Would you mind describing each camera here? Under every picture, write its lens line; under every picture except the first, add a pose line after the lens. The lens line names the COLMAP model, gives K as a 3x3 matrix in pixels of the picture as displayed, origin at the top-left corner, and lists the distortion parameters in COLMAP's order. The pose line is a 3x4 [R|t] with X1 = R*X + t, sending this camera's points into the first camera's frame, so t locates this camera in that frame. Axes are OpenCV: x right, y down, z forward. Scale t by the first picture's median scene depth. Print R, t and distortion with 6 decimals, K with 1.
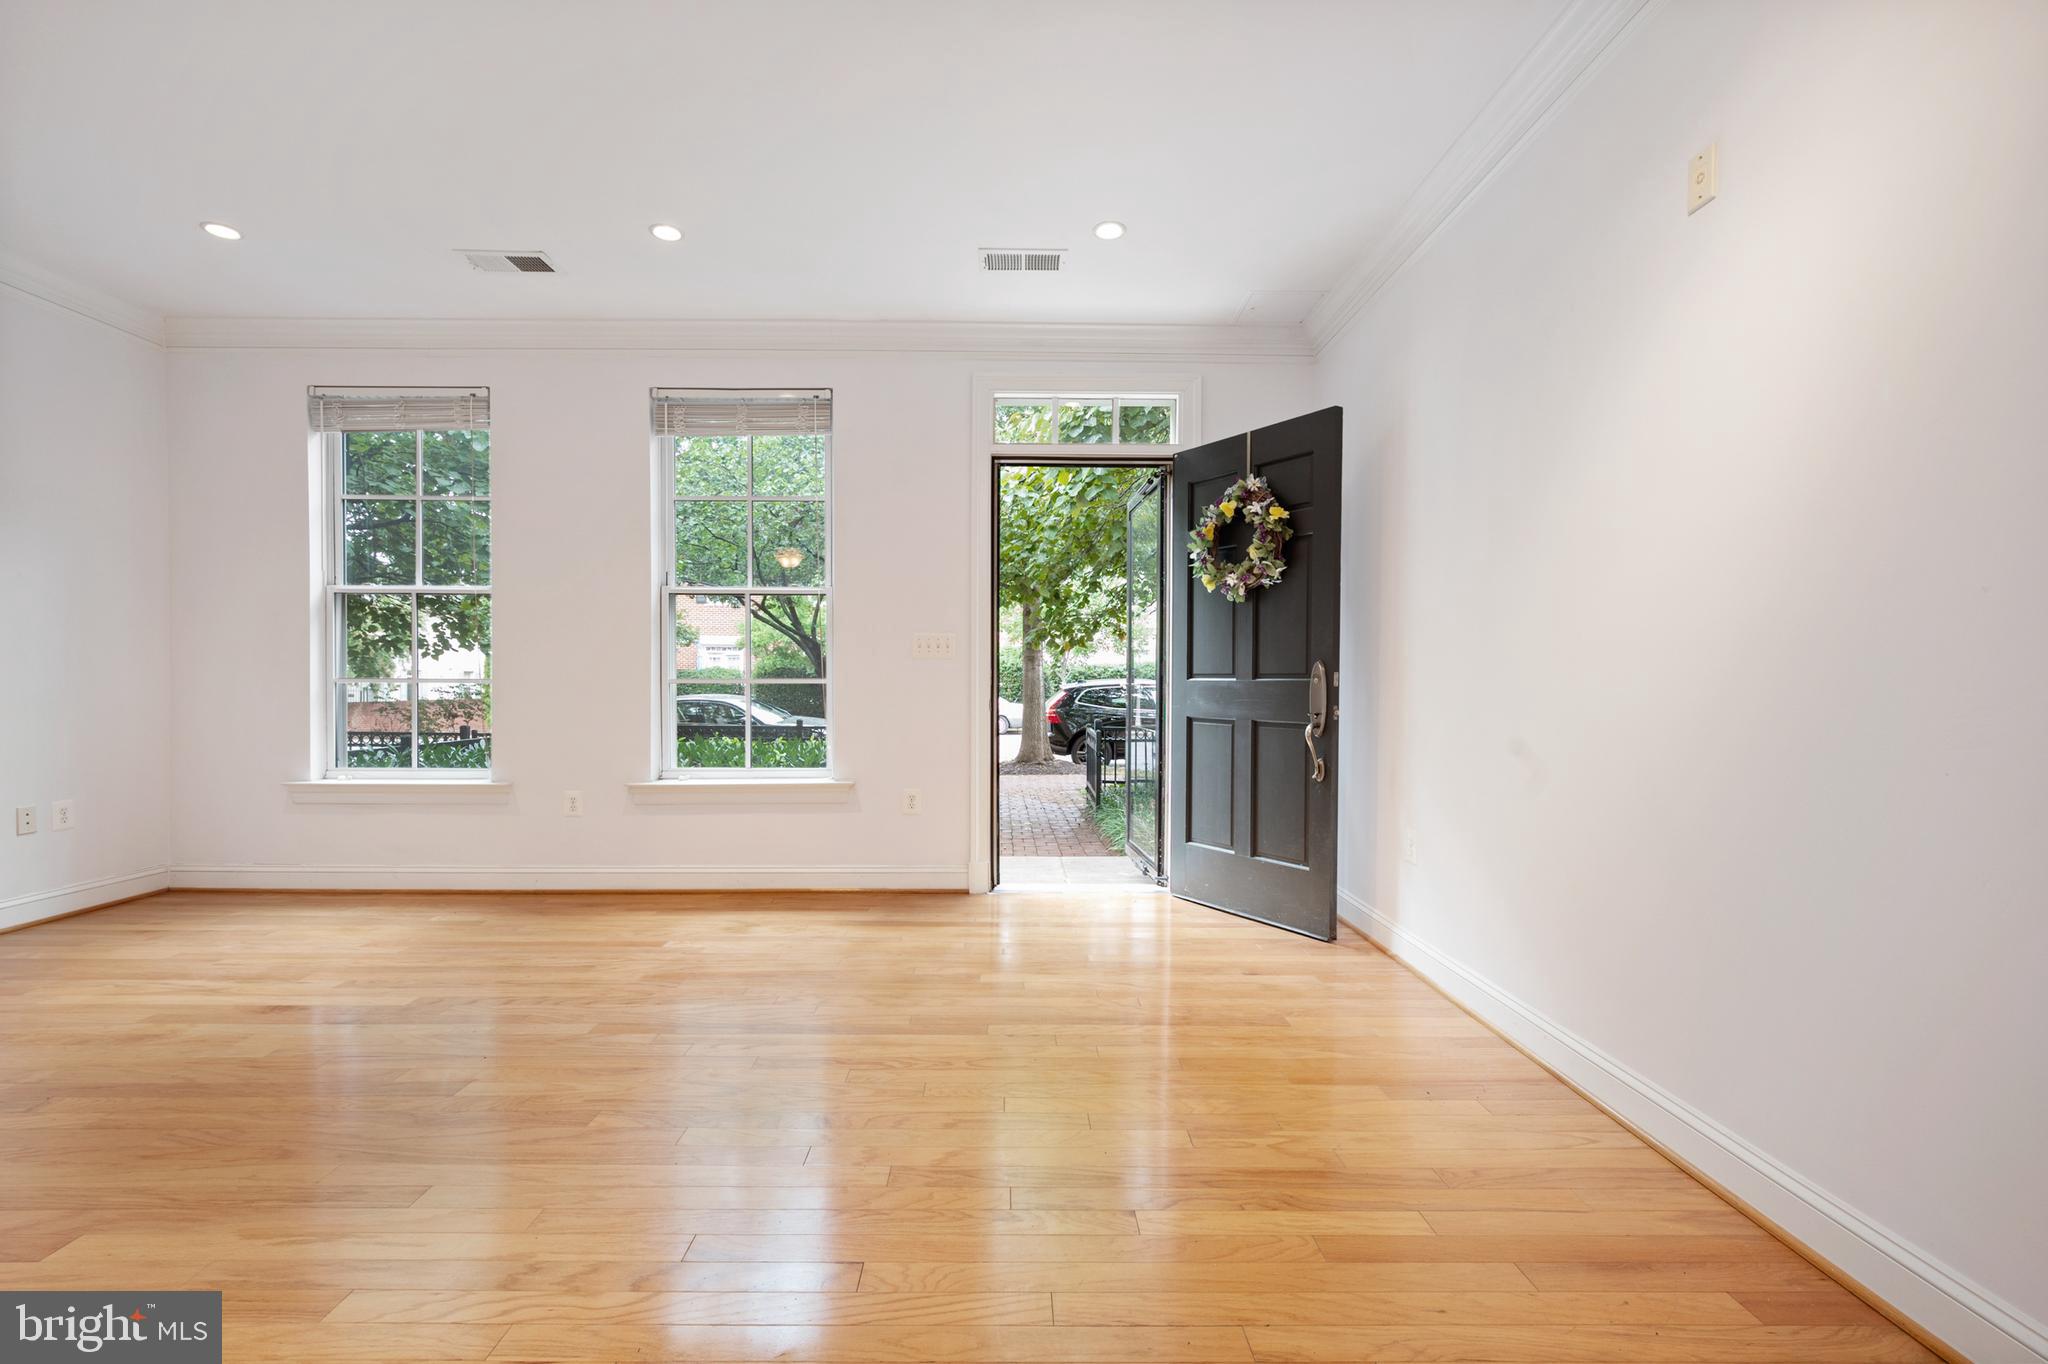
lens RADIAL K [[884.2, 0, 1021.4], [0, 884.2, 682.4], [0, 0, 1]] dist [-0.000690, -0.000043]
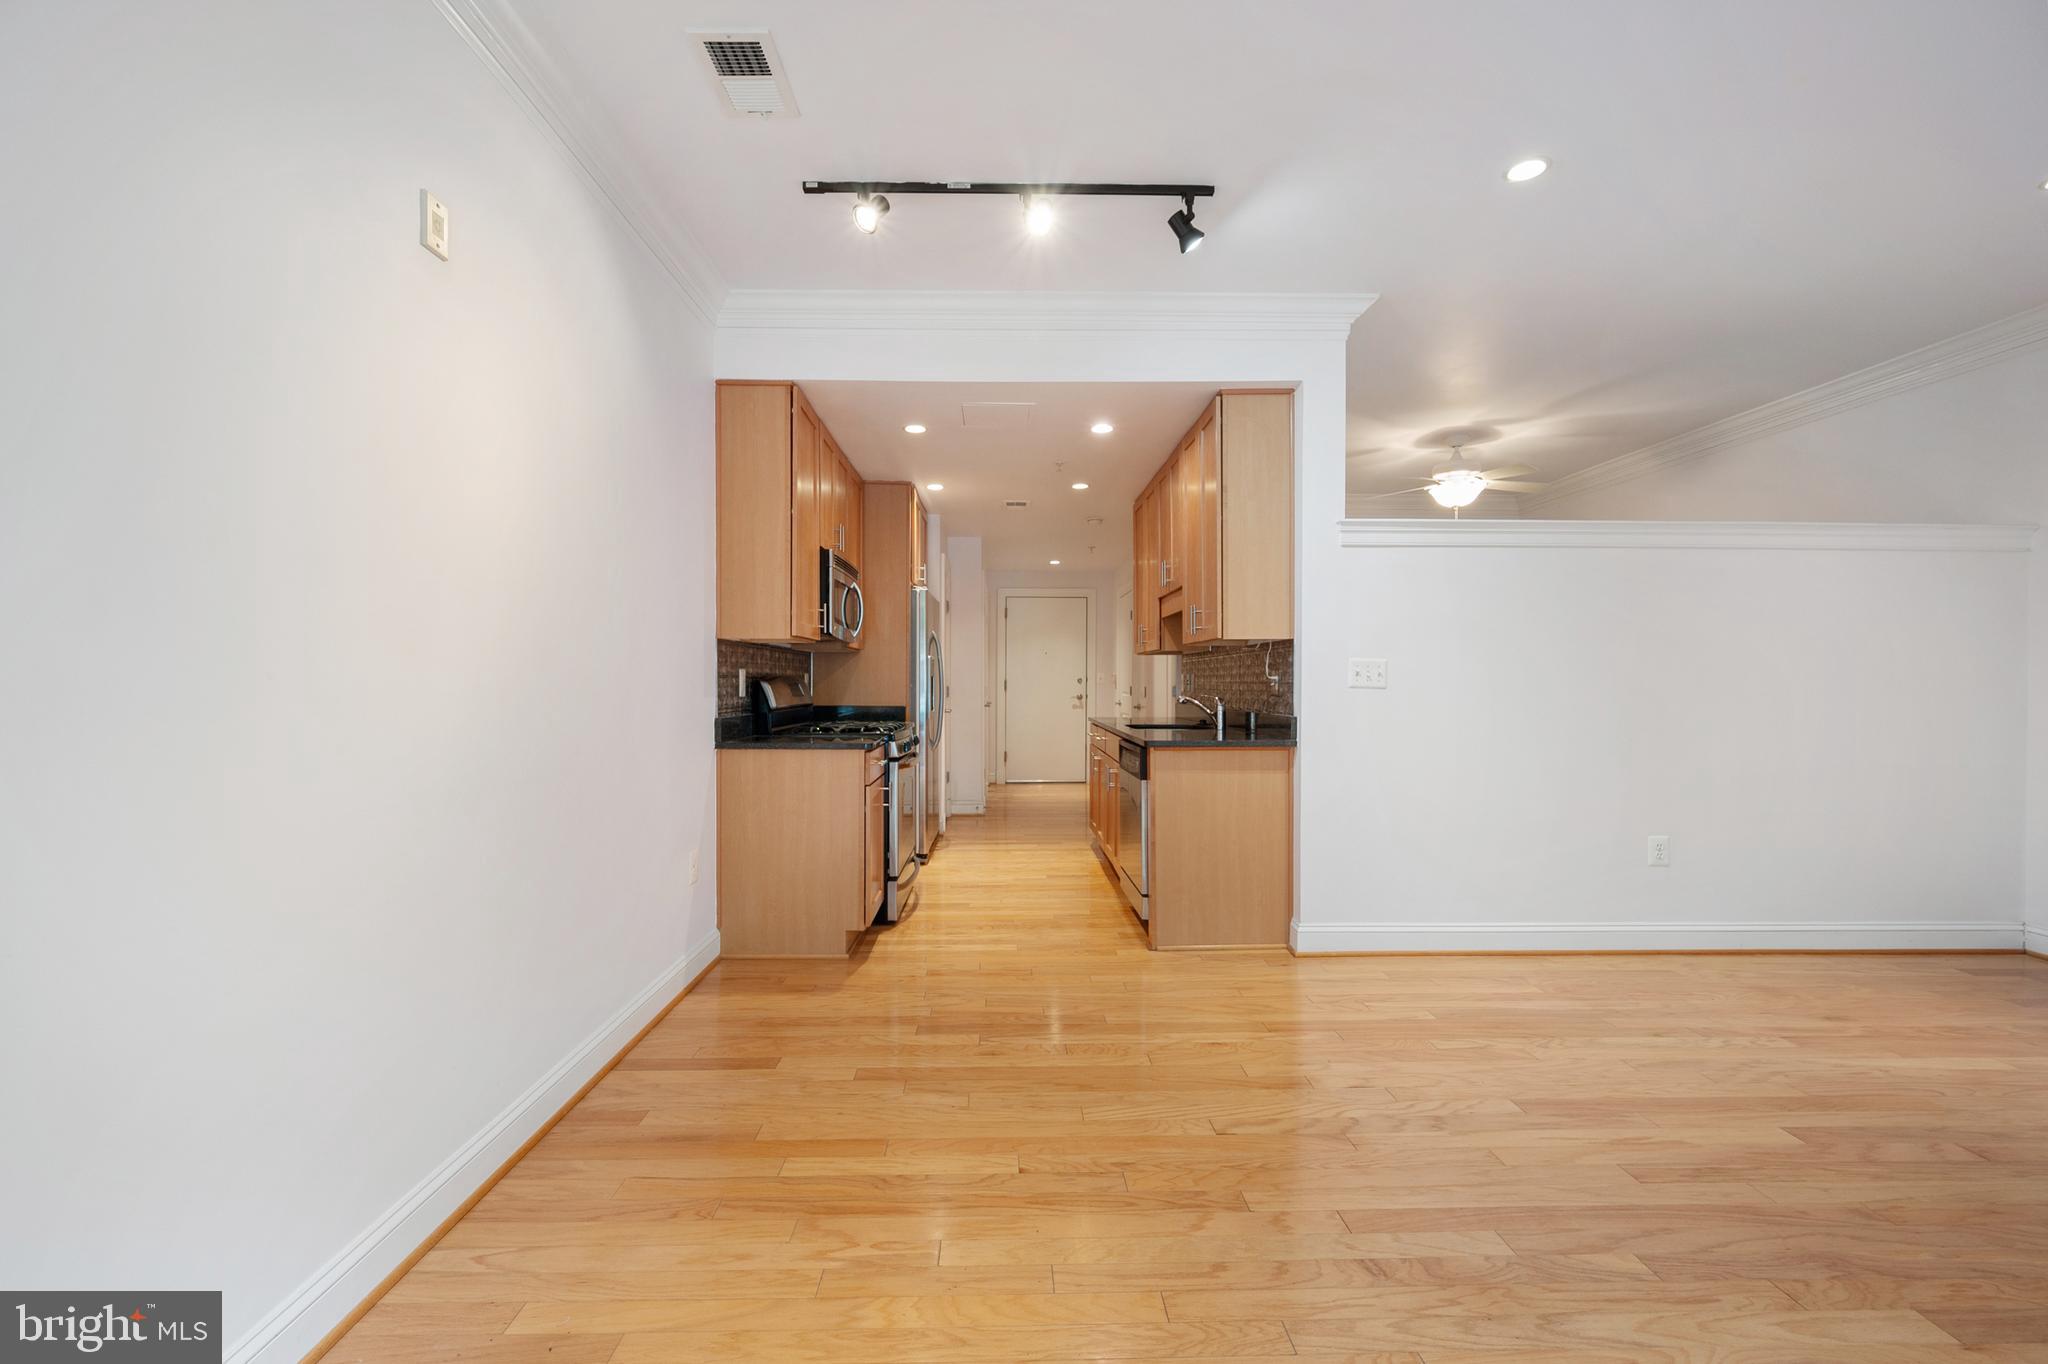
lens RADIAL K [[824.7, 0, 1027.8], [0, 824.7, 687.5], [0, 0, 1]] dist [-0.000148, -0.000019]
pose [[-0.999824, -0.007281, -0.017271, 0.134964], [-0.007408, 0.999946, 0.007282, -0.061681], [0.017217, 0.007409, -0.999824, 2.030857]]
